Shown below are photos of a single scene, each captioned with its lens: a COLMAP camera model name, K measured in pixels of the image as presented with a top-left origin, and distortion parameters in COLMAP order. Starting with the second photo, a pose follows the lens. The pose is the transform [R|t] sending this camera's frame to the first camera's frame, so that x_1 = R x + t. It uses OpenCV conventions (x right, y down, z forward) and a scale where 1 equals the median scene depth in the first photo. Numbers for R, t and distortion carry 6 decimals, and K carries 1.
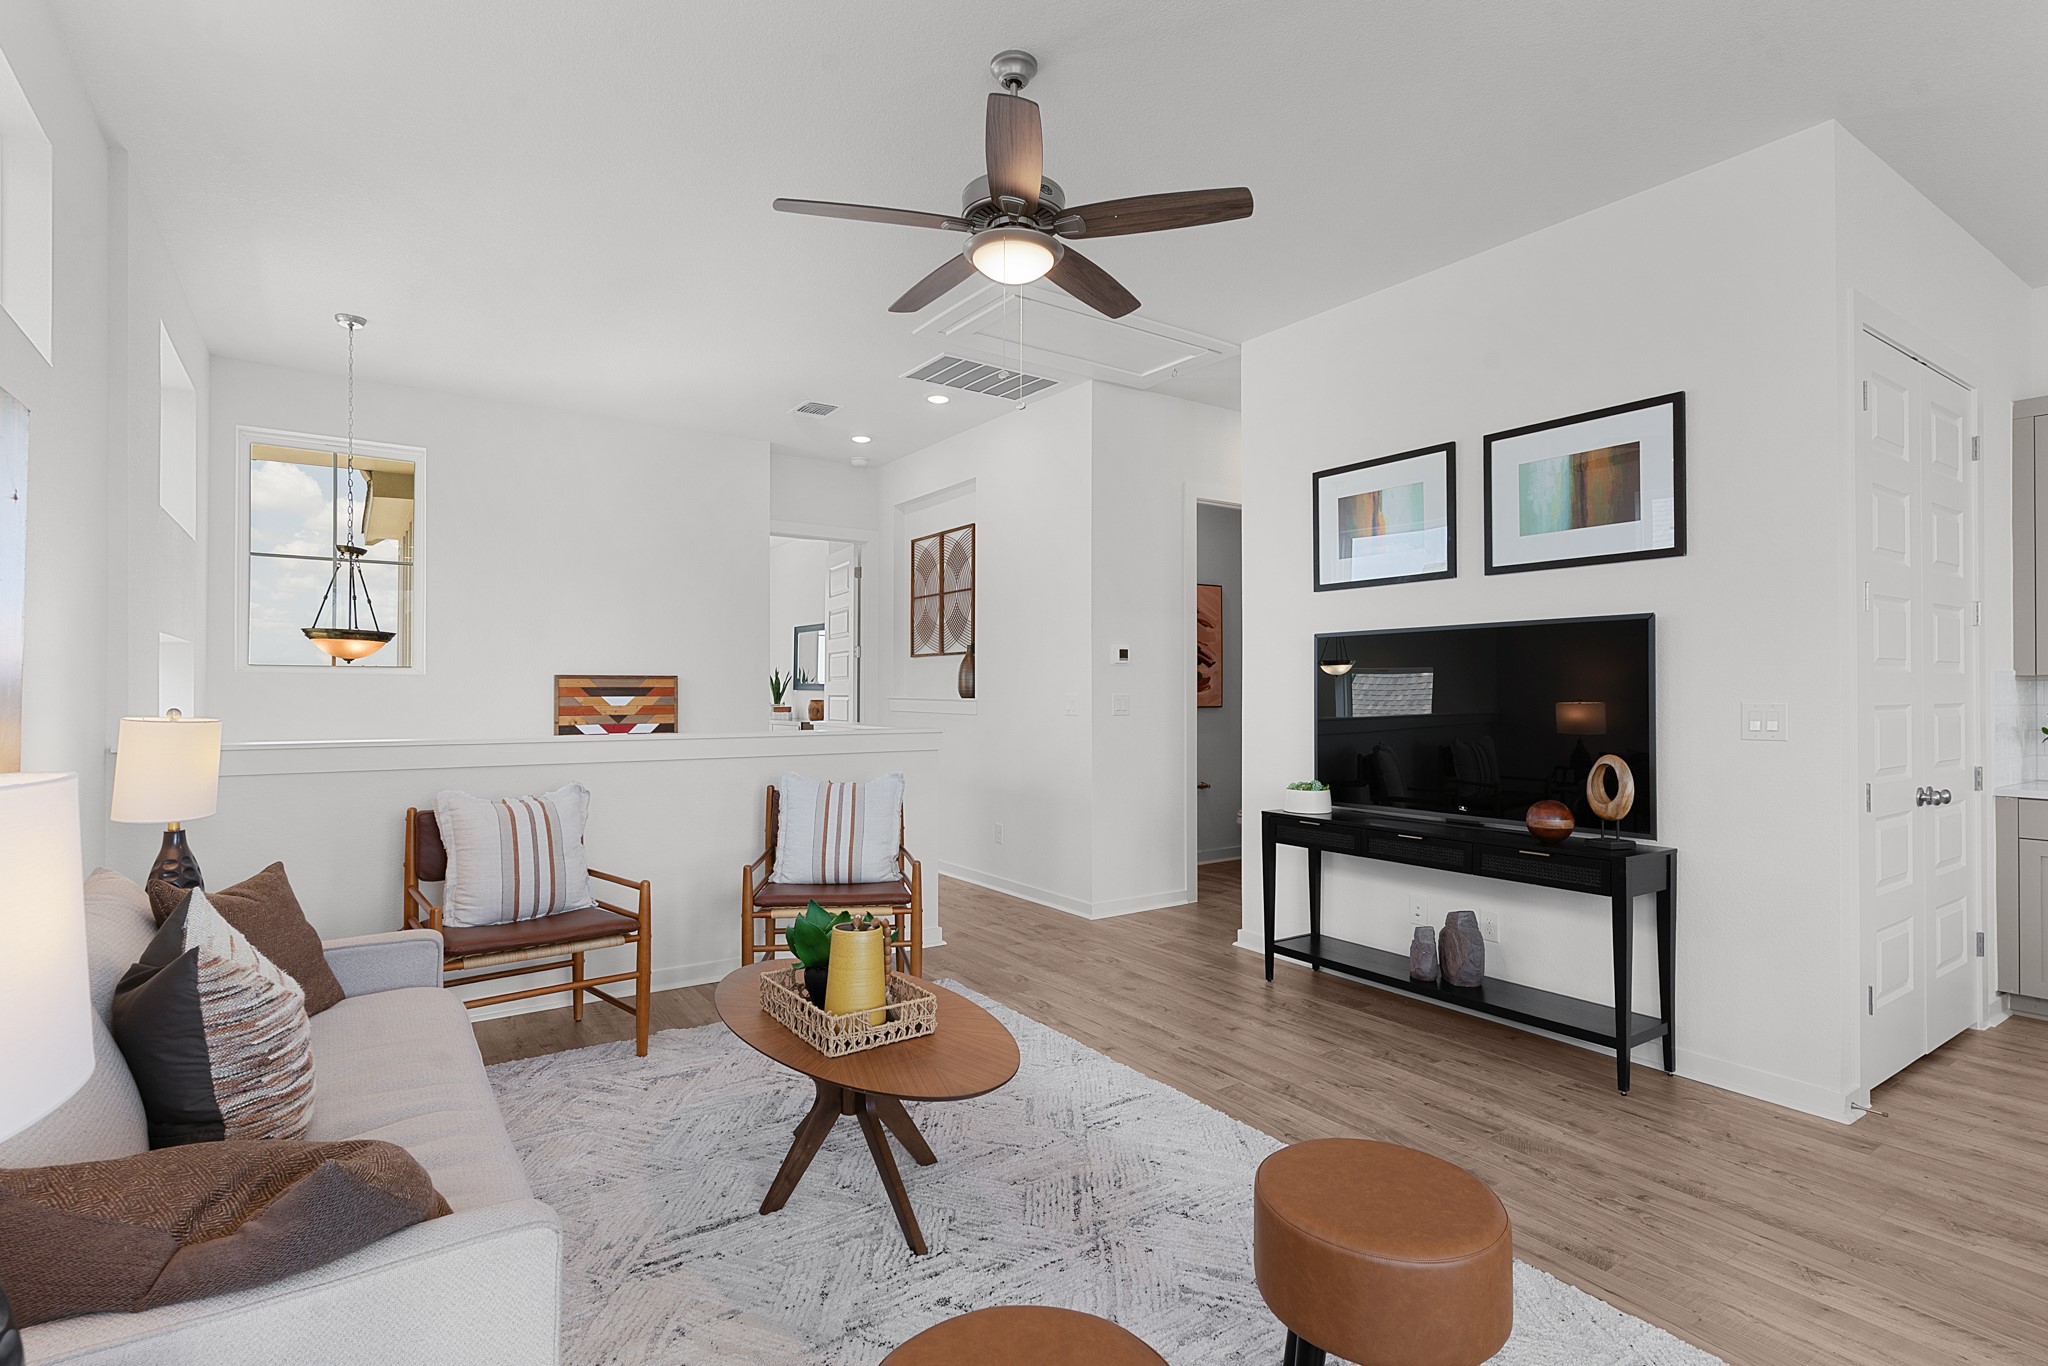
lens RADIAL K [[994.1, 0, 1015.3], [0, 994.1, 682.7], [0, 0, 1]] dist [-0.001816, -0.000143]
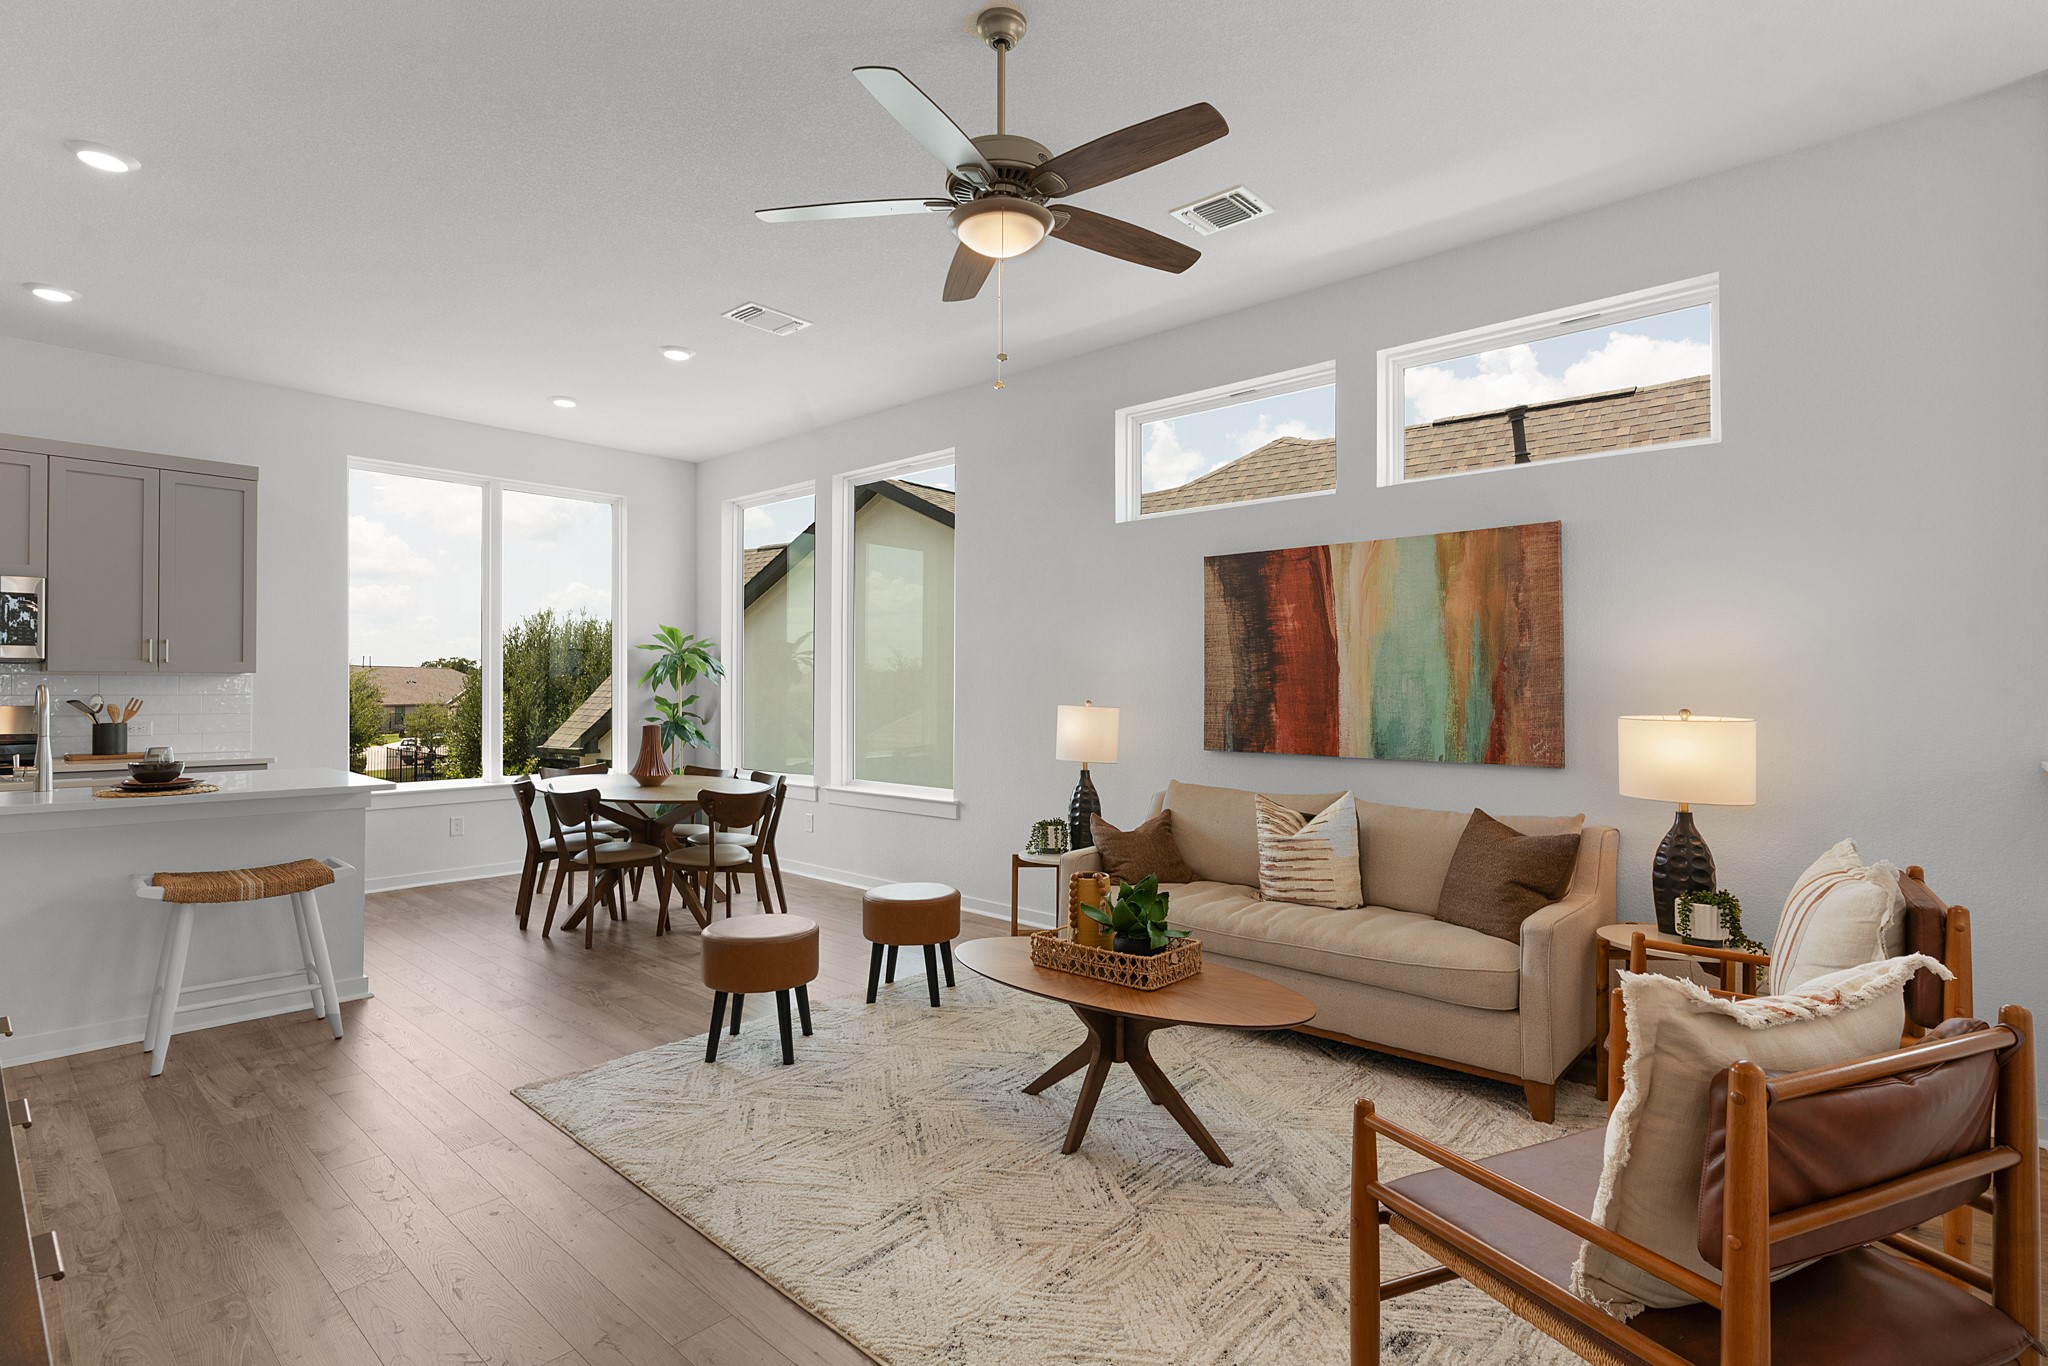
lens RADIAL K [[994.1, 0, 1015.3], [0, 994.1, 682.7], [0, 0, 1]] dist [-0.001816, -0.000143]
pose [[-0.972588, -0.008227, -0.232388, 0.194531], [-0.005170, 0.999892, -0.013761, 0.013468], [0.232476, -0.012182, -0.972526, 1.853422]]
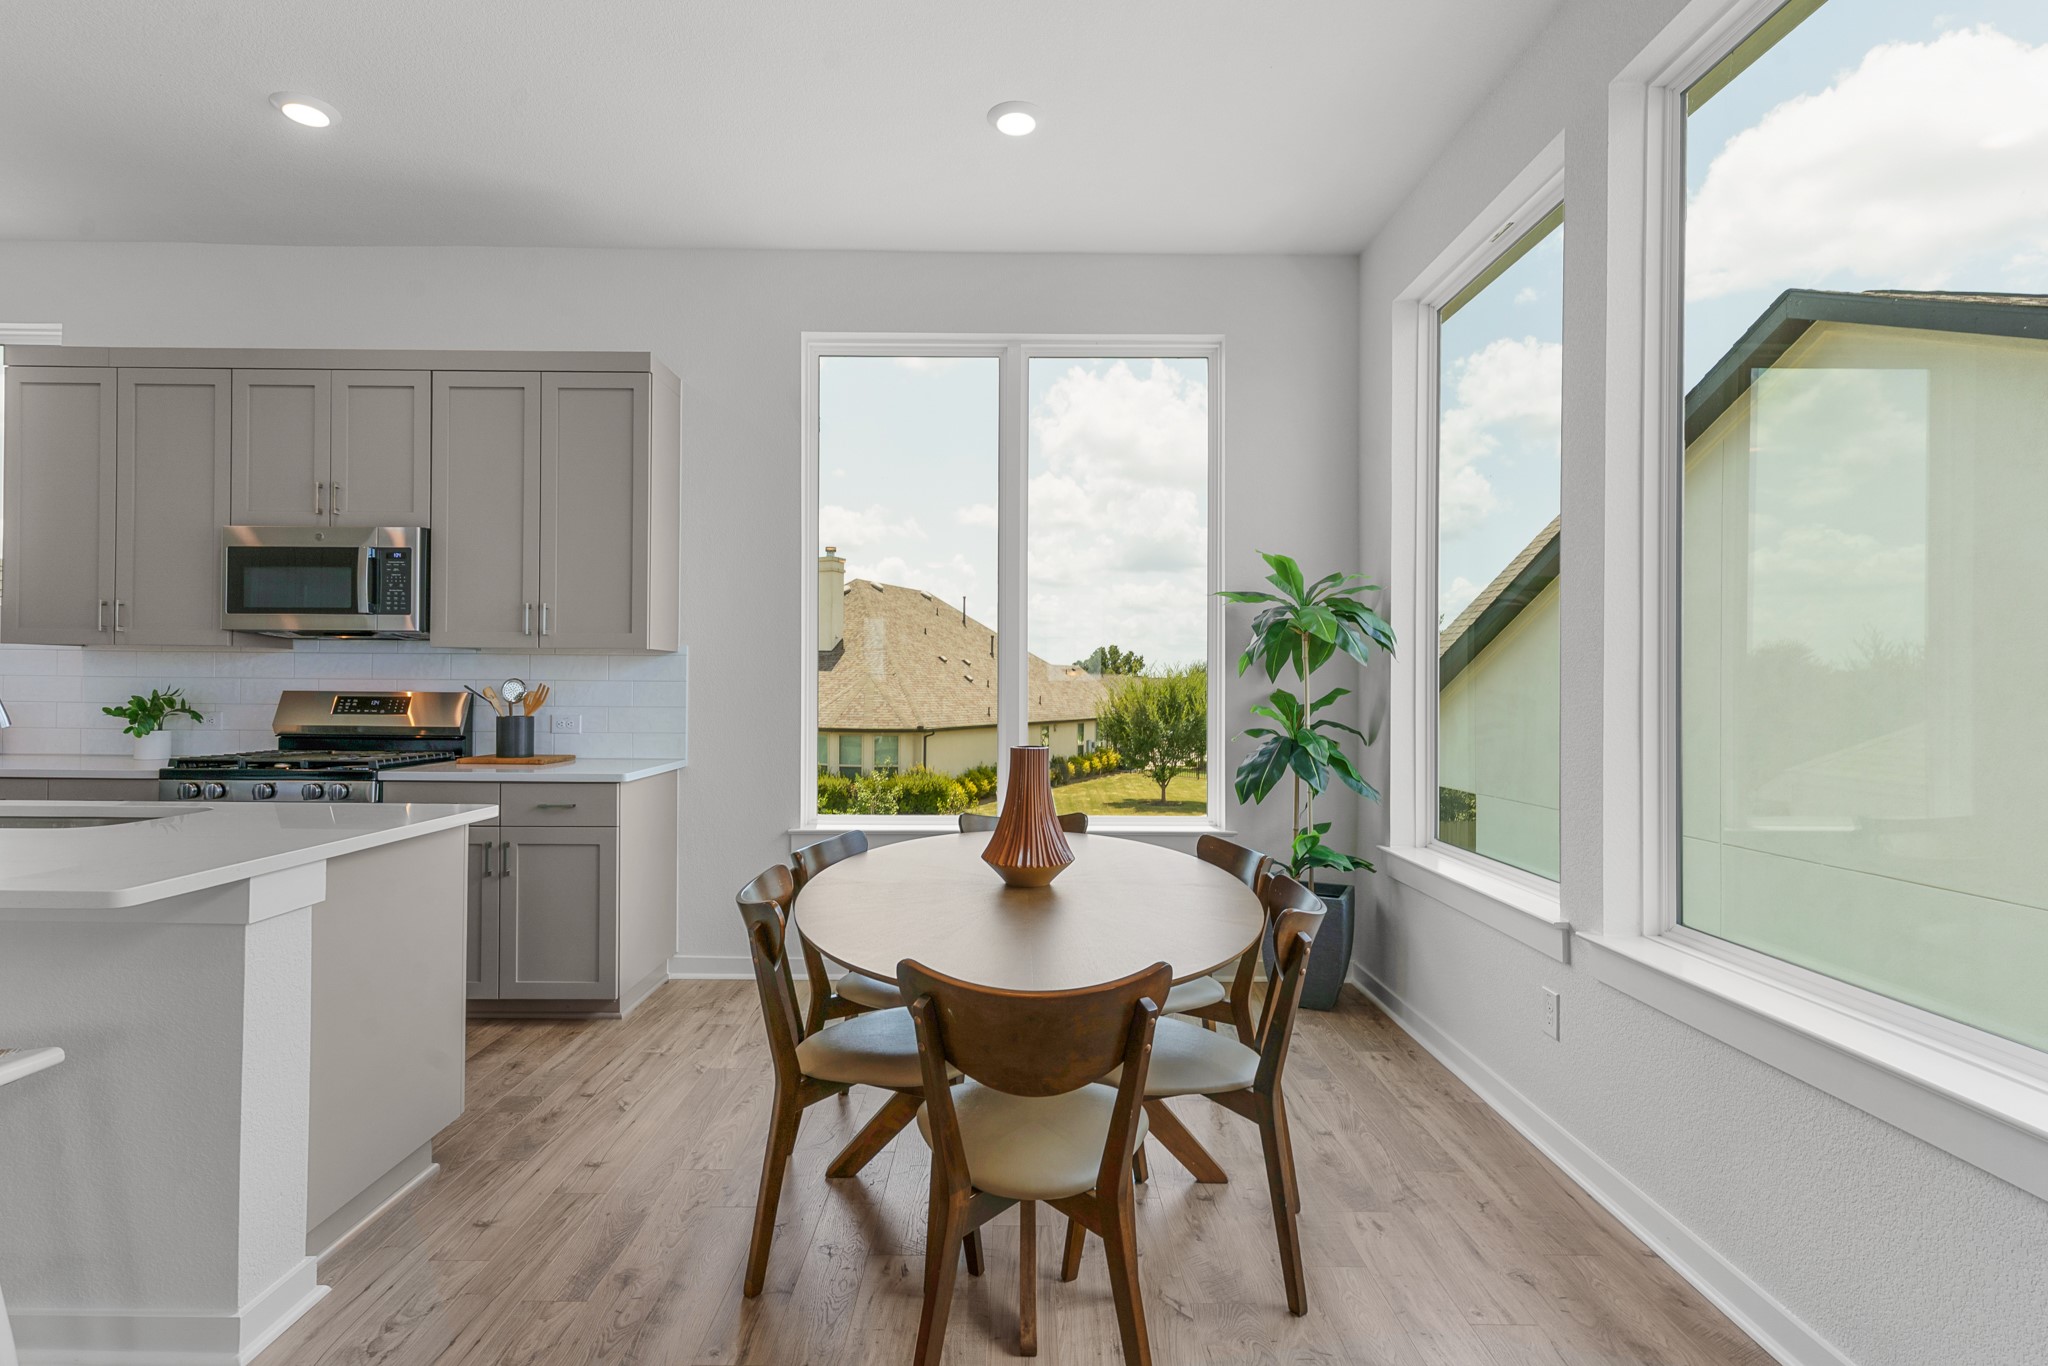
lens RADIAL K [[994.6, 0, 1024.0], [0, 994.6, 683.0], [0, 0, 1]] dist [0.023676, 0.000086]
pose [[-0.834875, -0.007054, 0.550394, 0.016879], [-0.014289, 0.999859, -0.008860, 0.024927], [-0.550254, -0.015262, -0.834858, 0.484133]]
